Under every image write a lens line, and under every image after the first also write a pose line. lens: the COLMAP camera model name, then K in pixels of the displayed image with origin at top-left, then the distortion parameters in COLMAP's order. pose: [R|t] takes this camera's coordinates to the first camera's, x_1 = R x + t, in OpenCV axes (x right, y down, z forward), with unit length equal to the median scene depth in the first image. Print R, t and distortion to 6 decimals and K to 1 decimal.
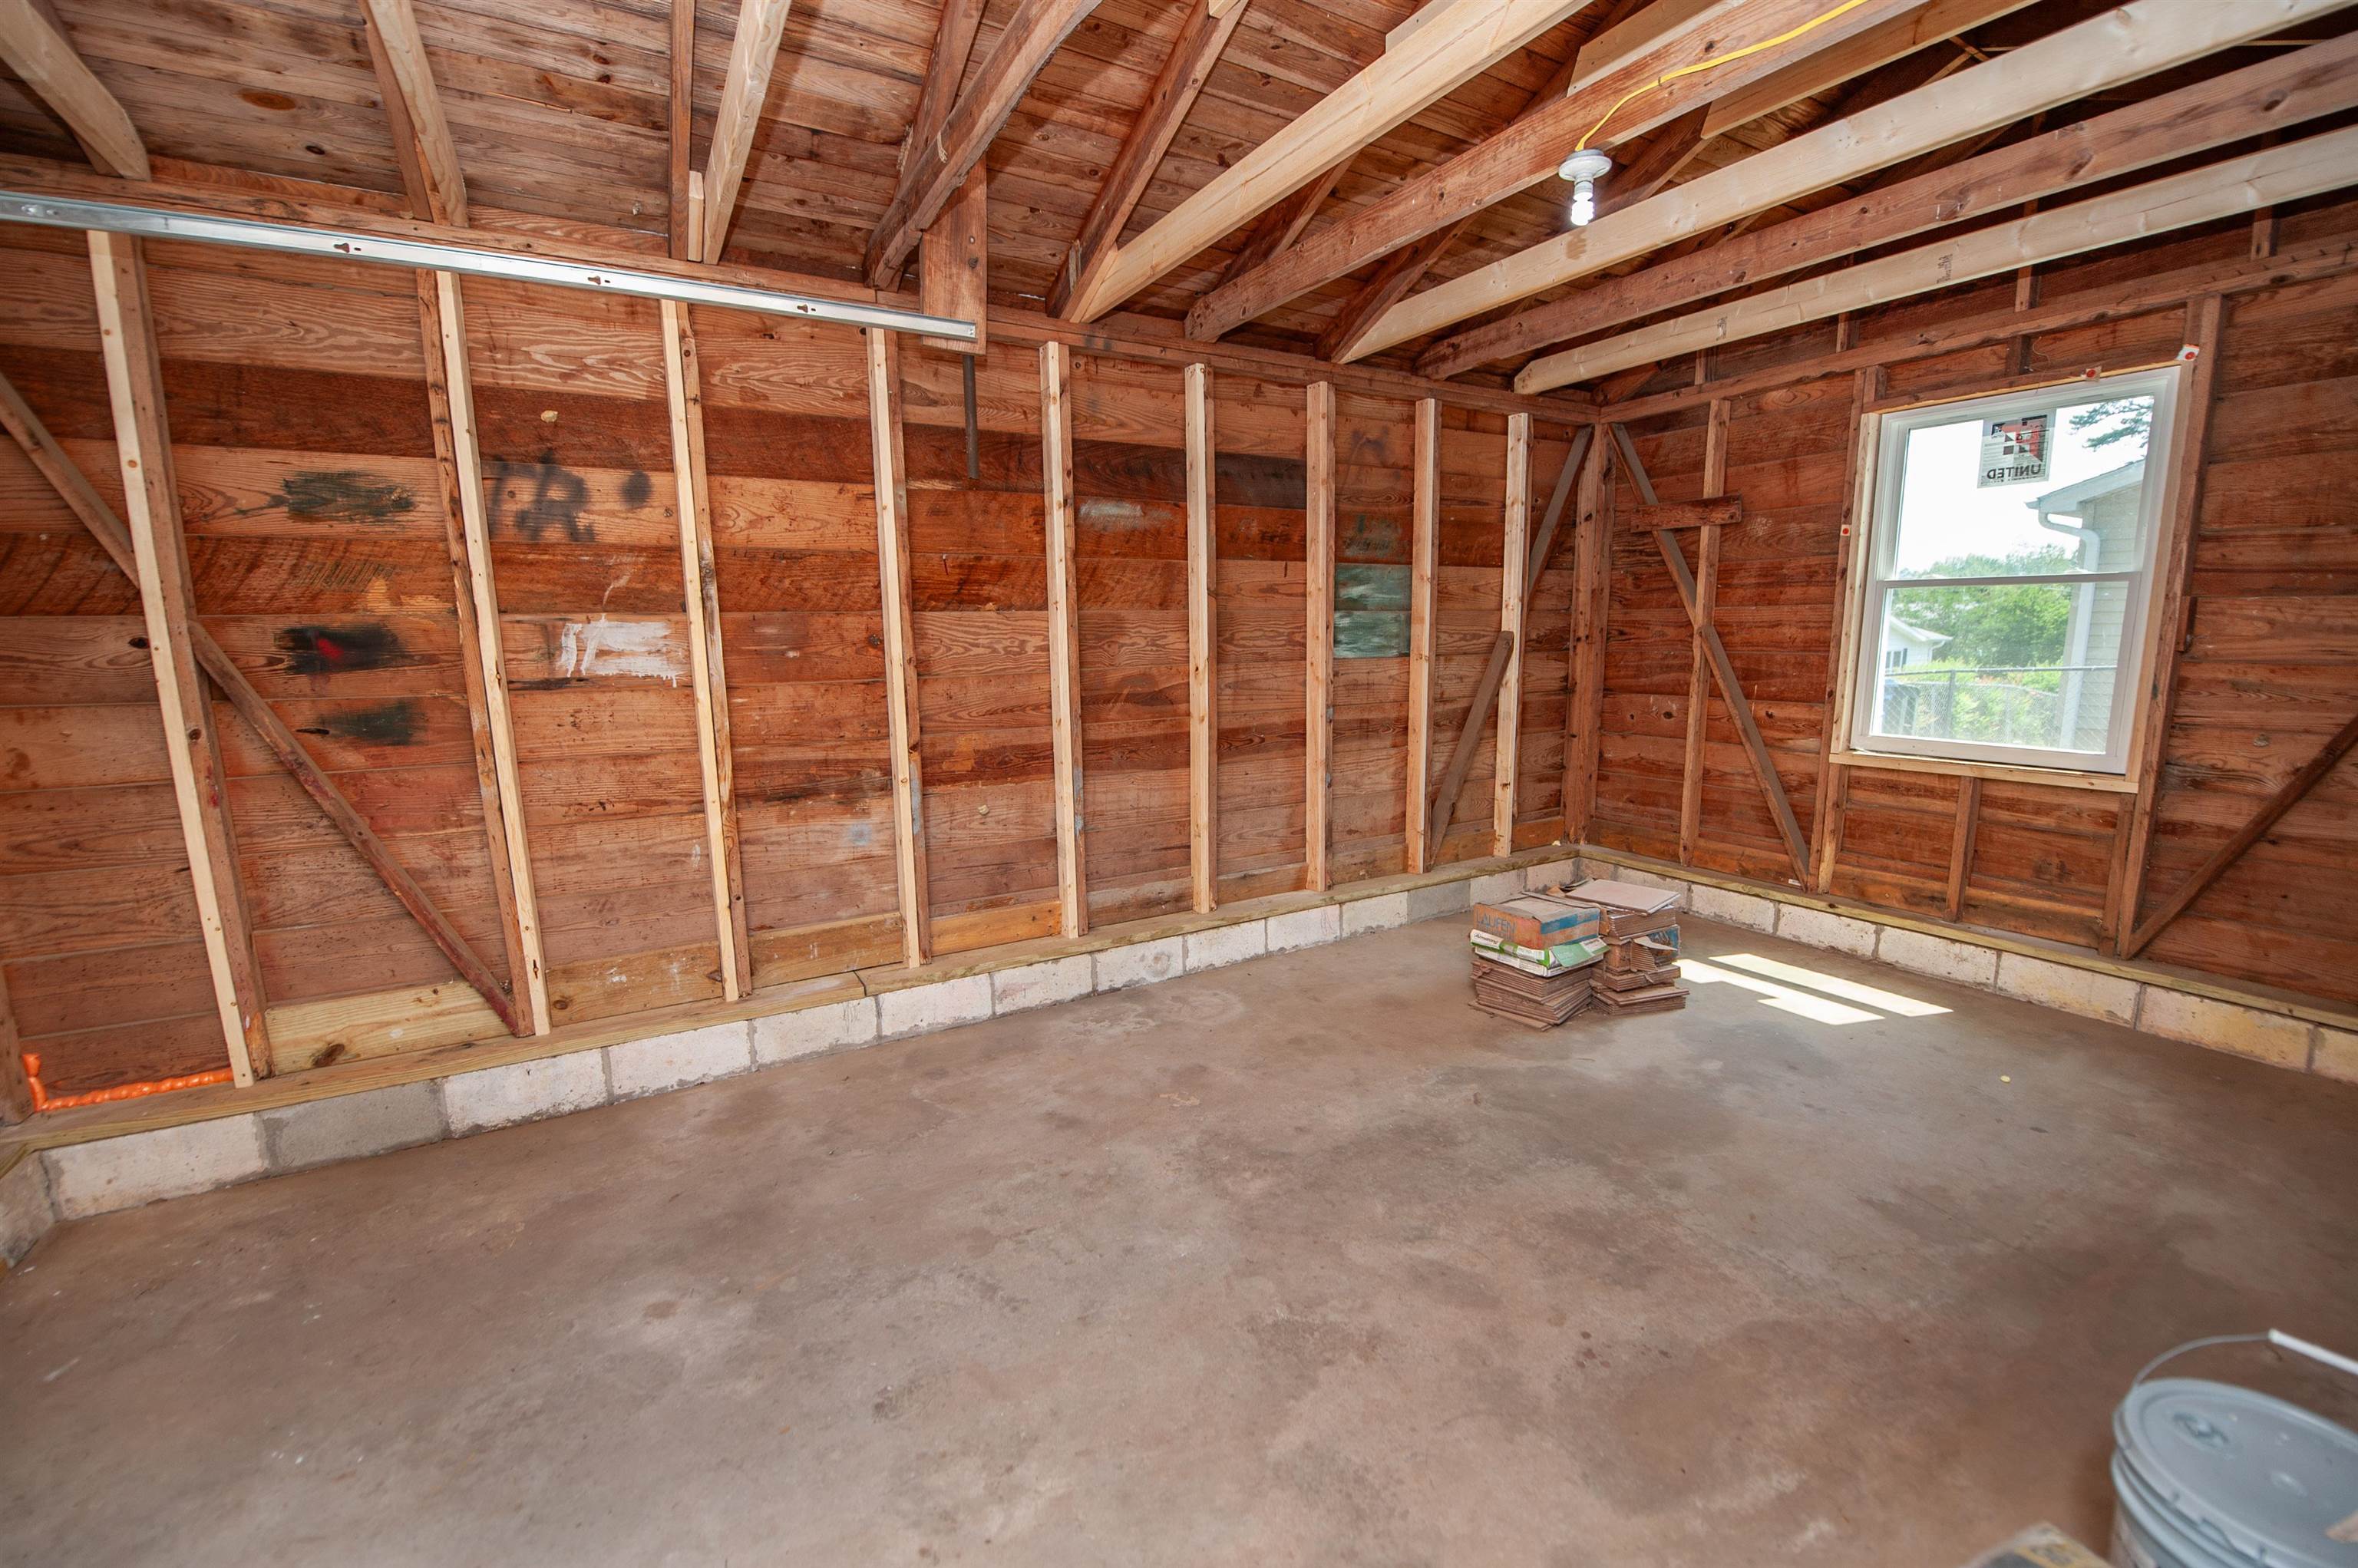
lens RADIAL K [[963.8, 0, 1184.8], [0, 963.8, 789.8], [0, 0, 1]] dist [-0.016912, -0.000394]
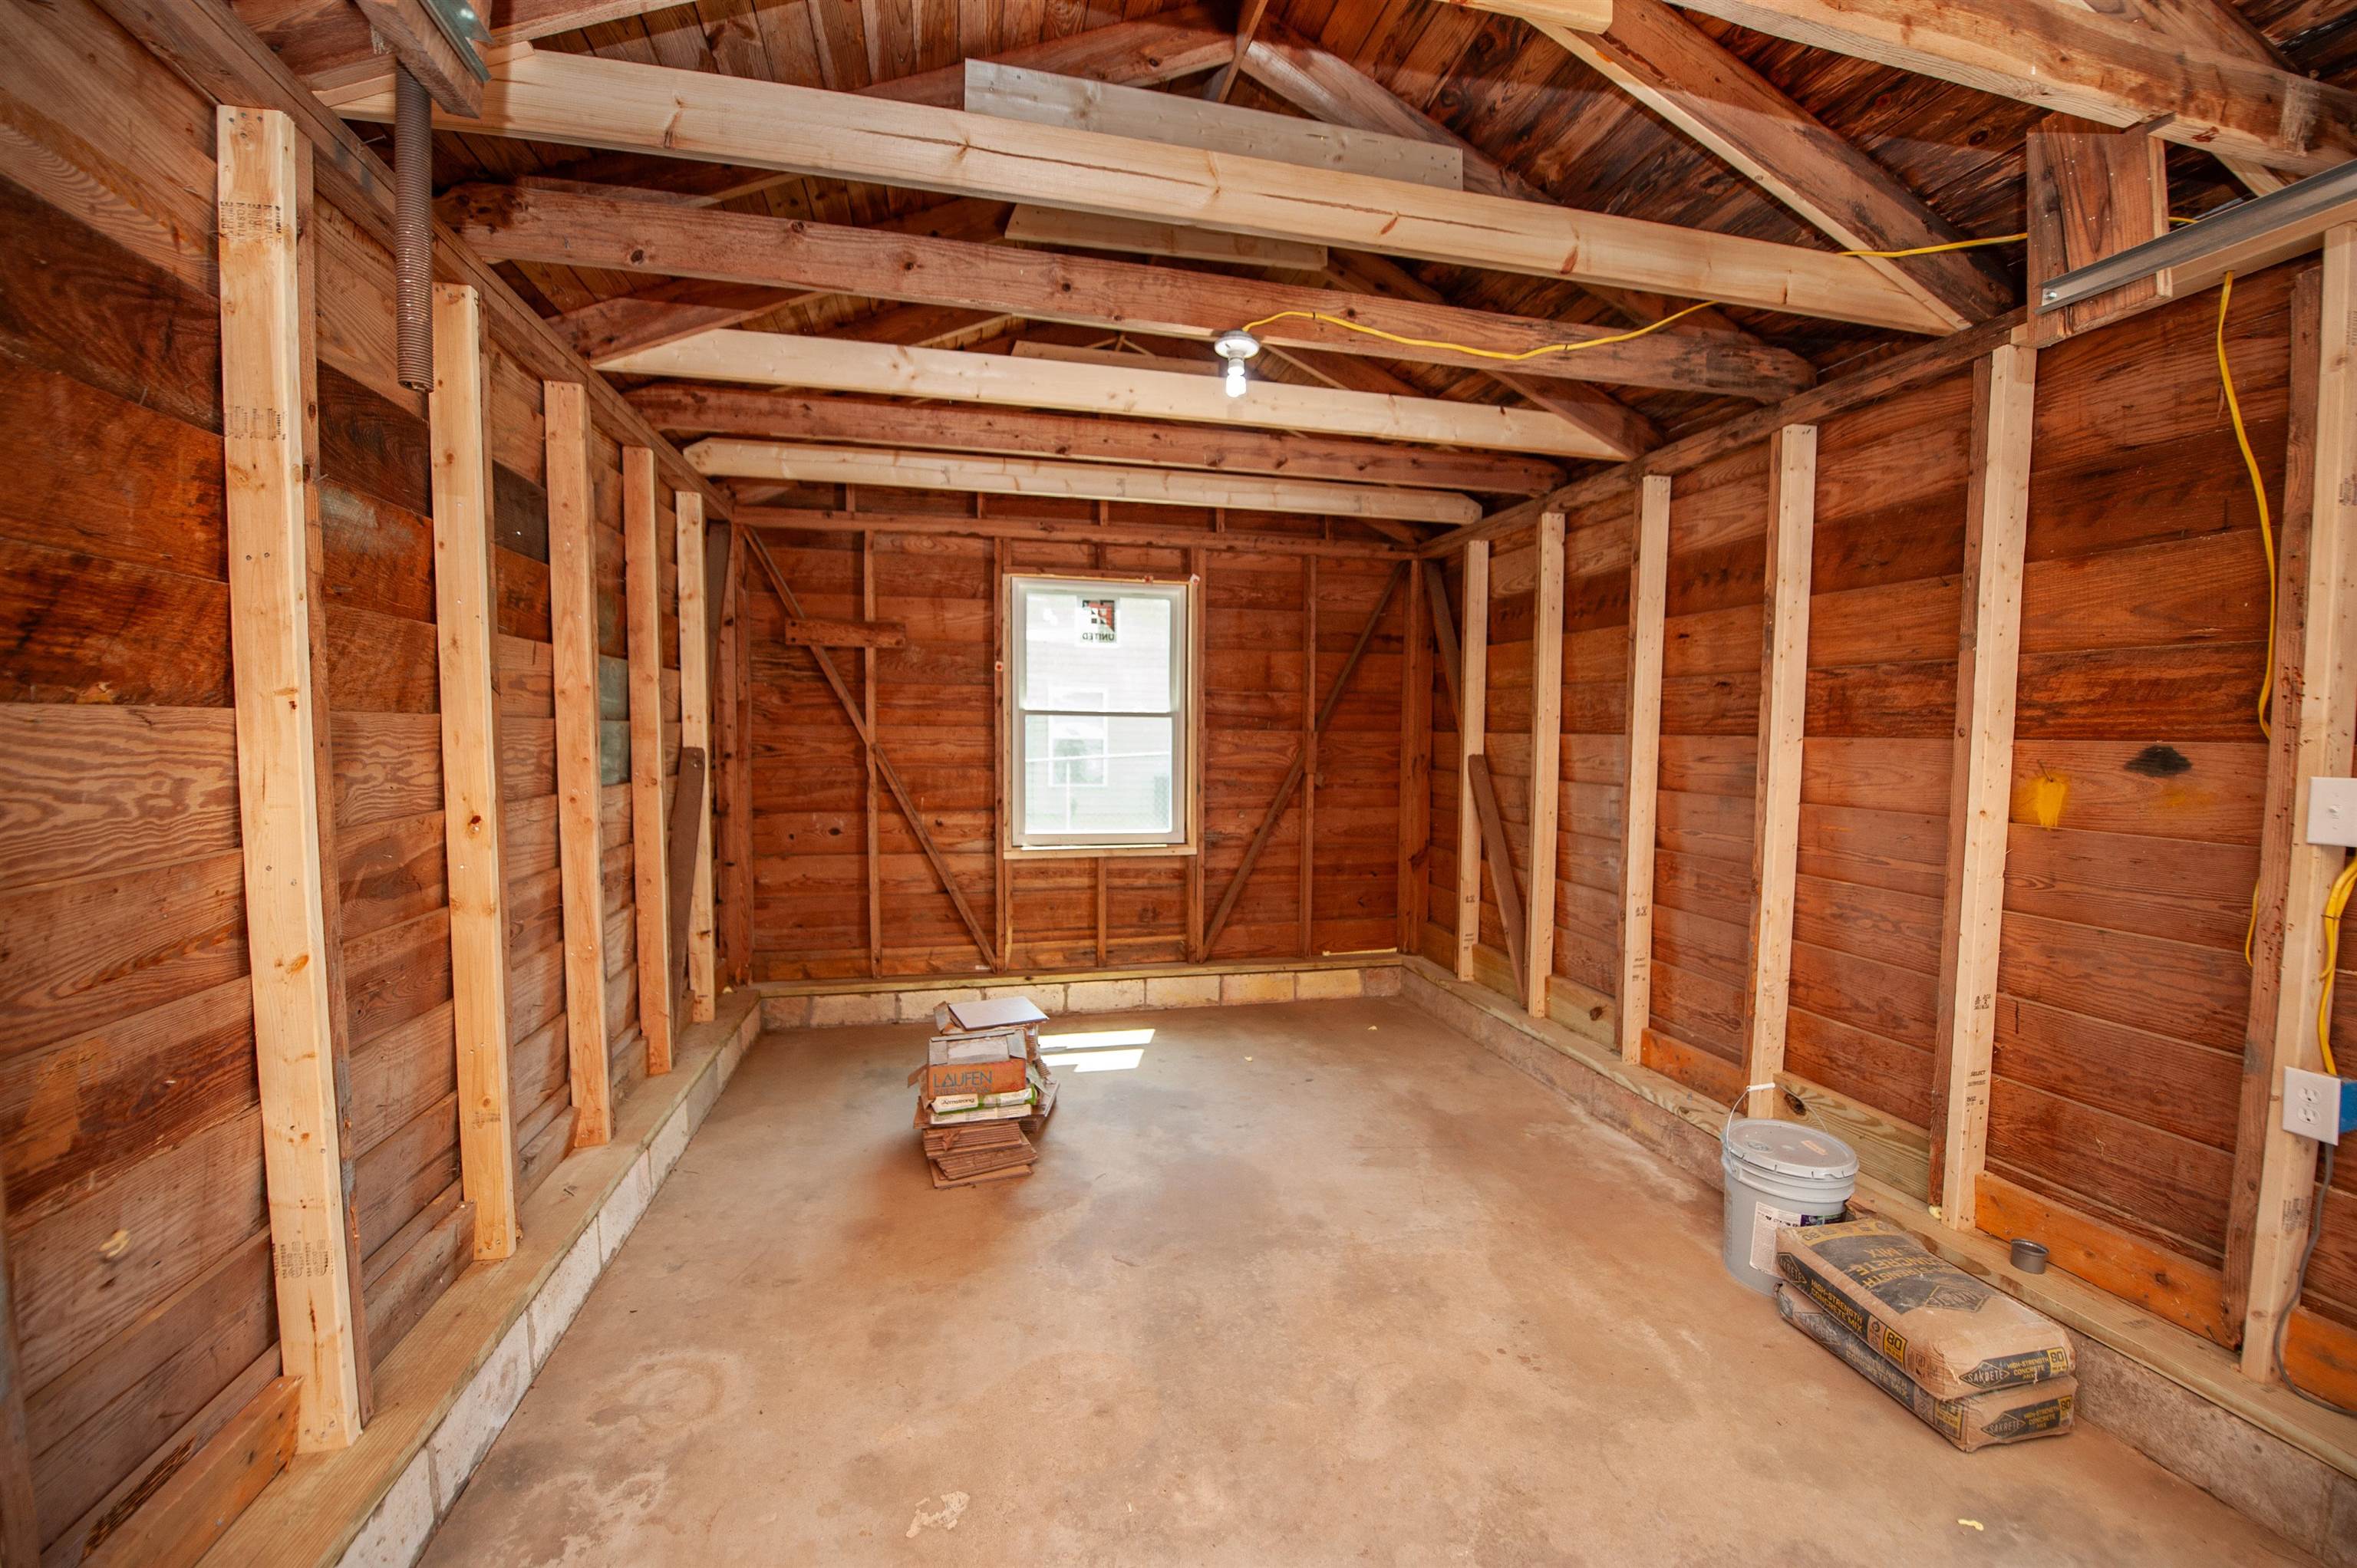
lens RADIAL K [[934.2, 0, 1180.3], [0, 934.2, 790.6], [0, 0, 1]] dist [-0.020759, -0.000399]
pose [[0.299888, -0.042206, 0.953040, -0.414836], [0.142981, 0.989725, -0.001161, -0.093427], [-0.943199, 0.136615, 0.302841, 0.508903]]
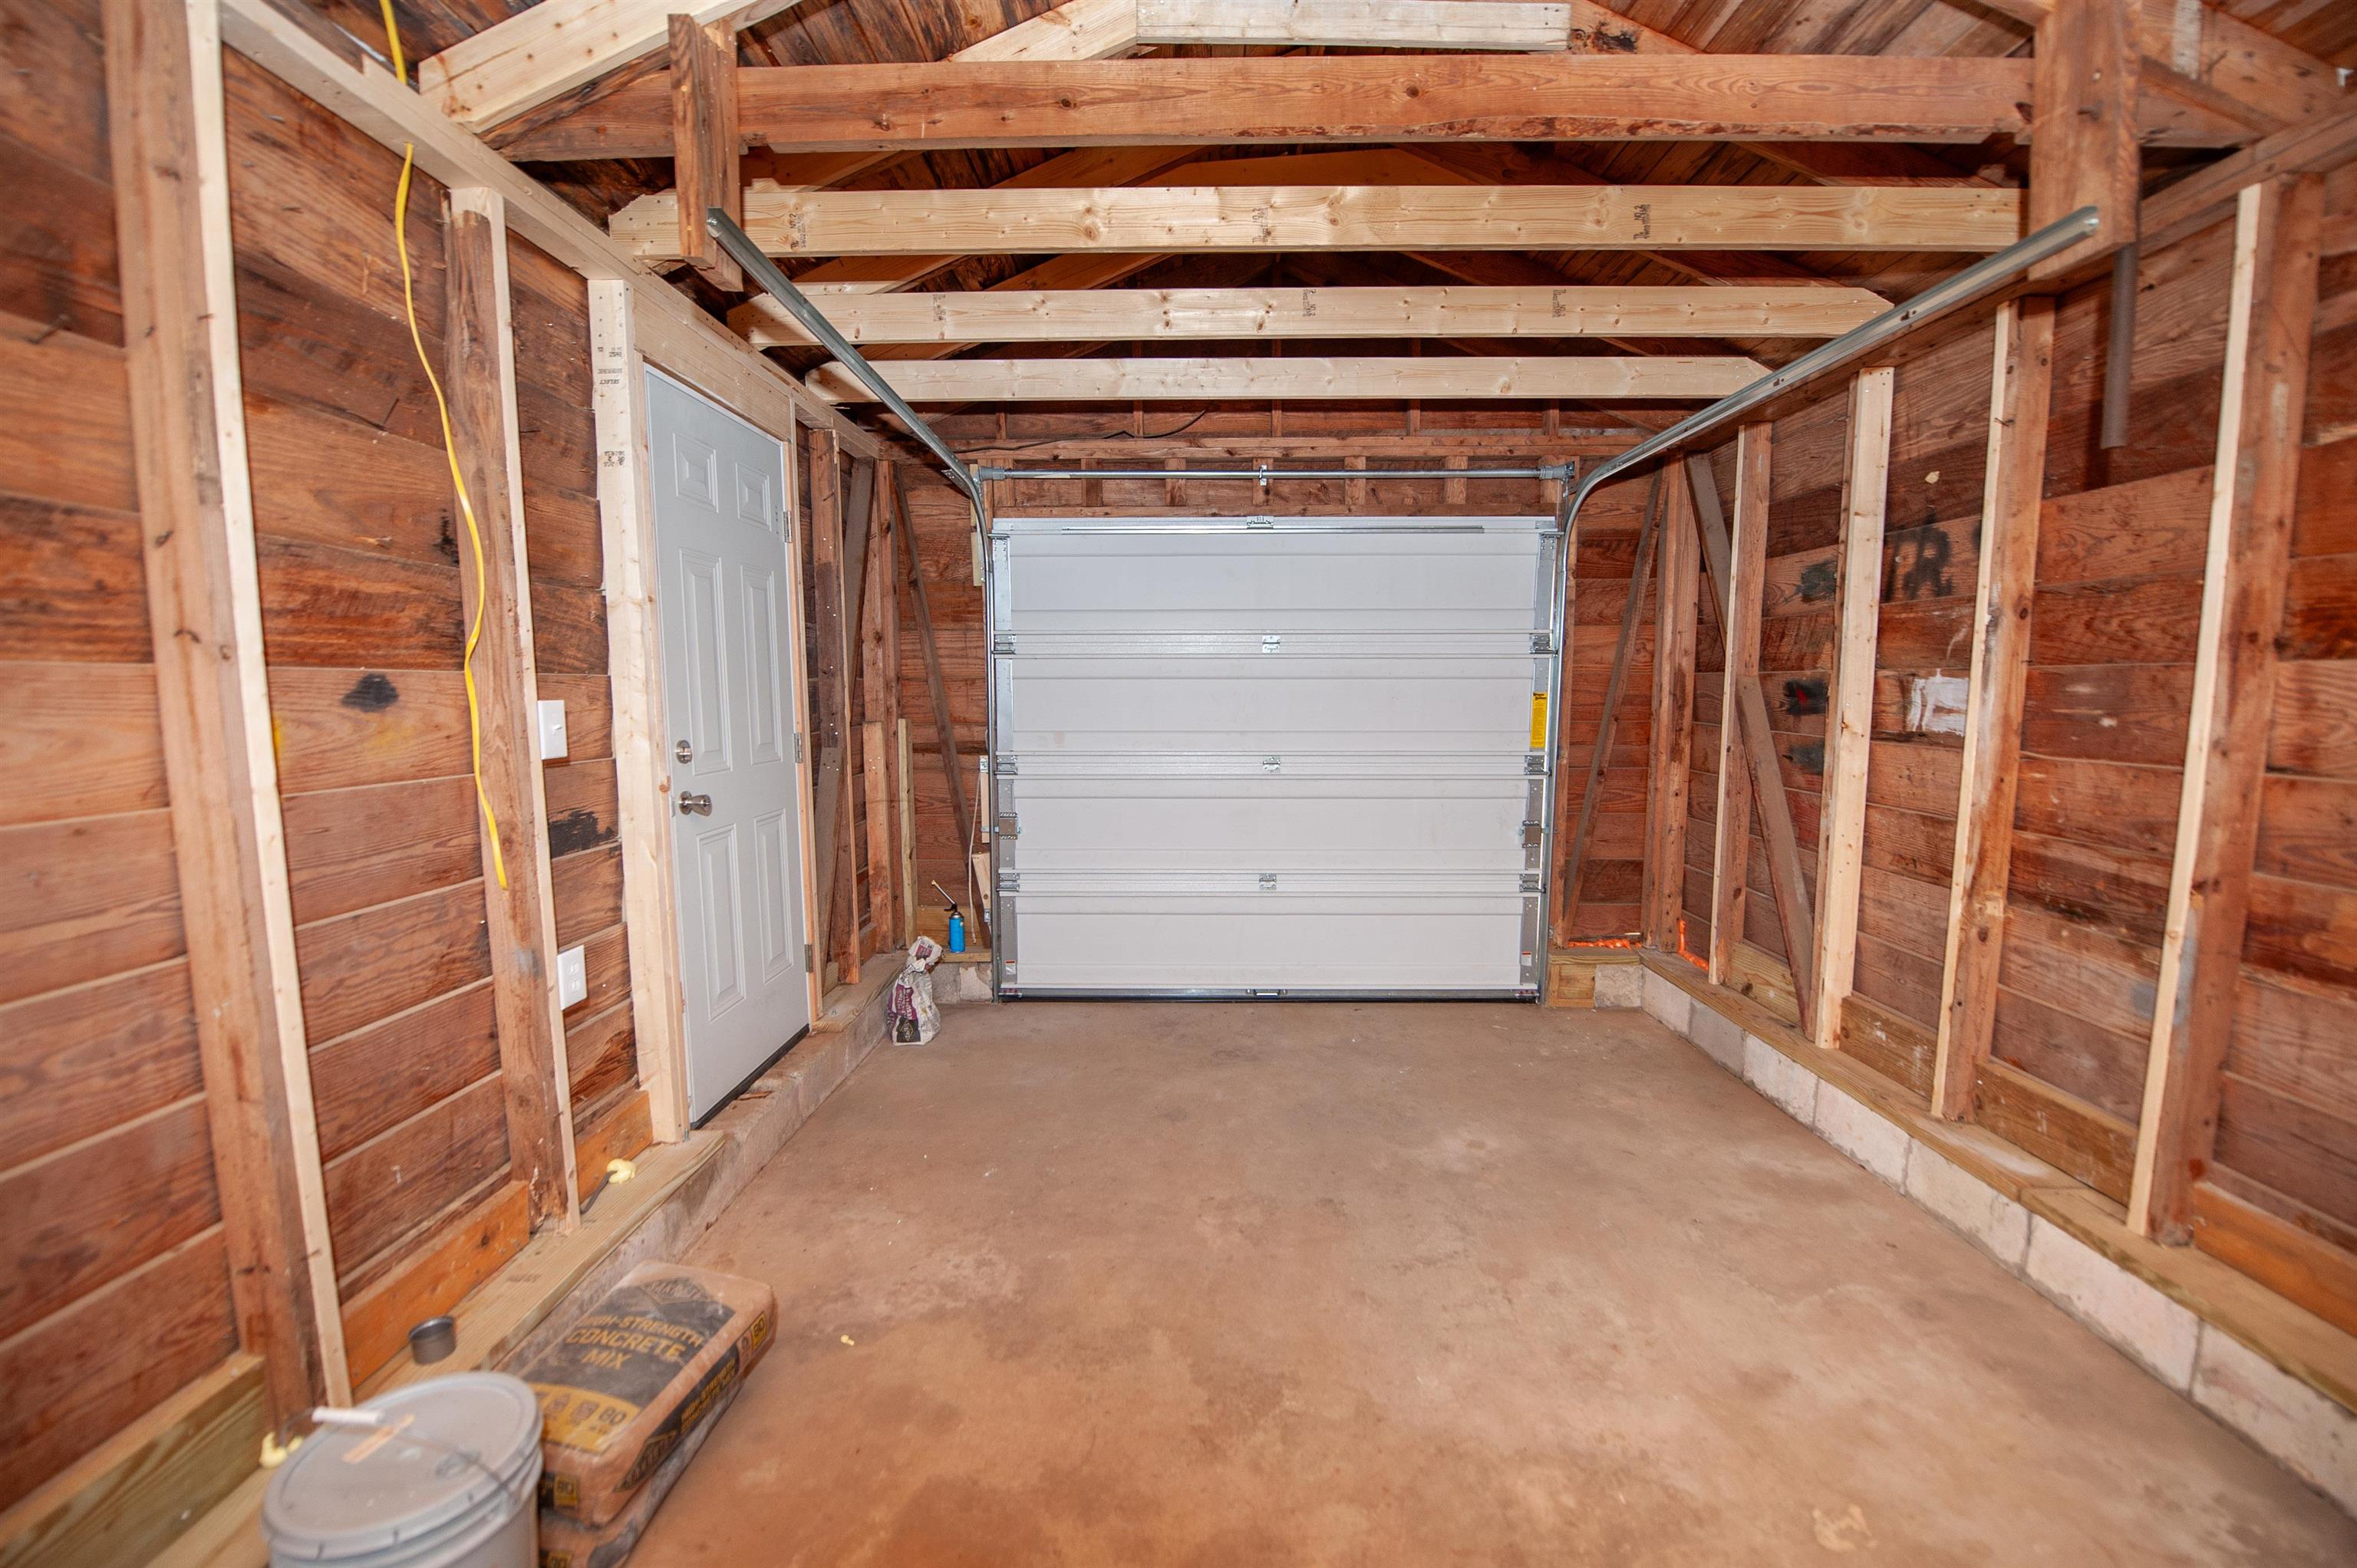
lens RADIAL K [[963.3, 0, 1184.3], [0, 963.3, 789.8], [0, 0, 1]] dist [-0.016912, -0.000394]
pose [[-0.516449, 0.103903, -0.849991, 0.514129], [-0.133092, 0.970810, 0.199537, -0.129669], [0.845912, 0.216178, -0.487546, 0.706168]]
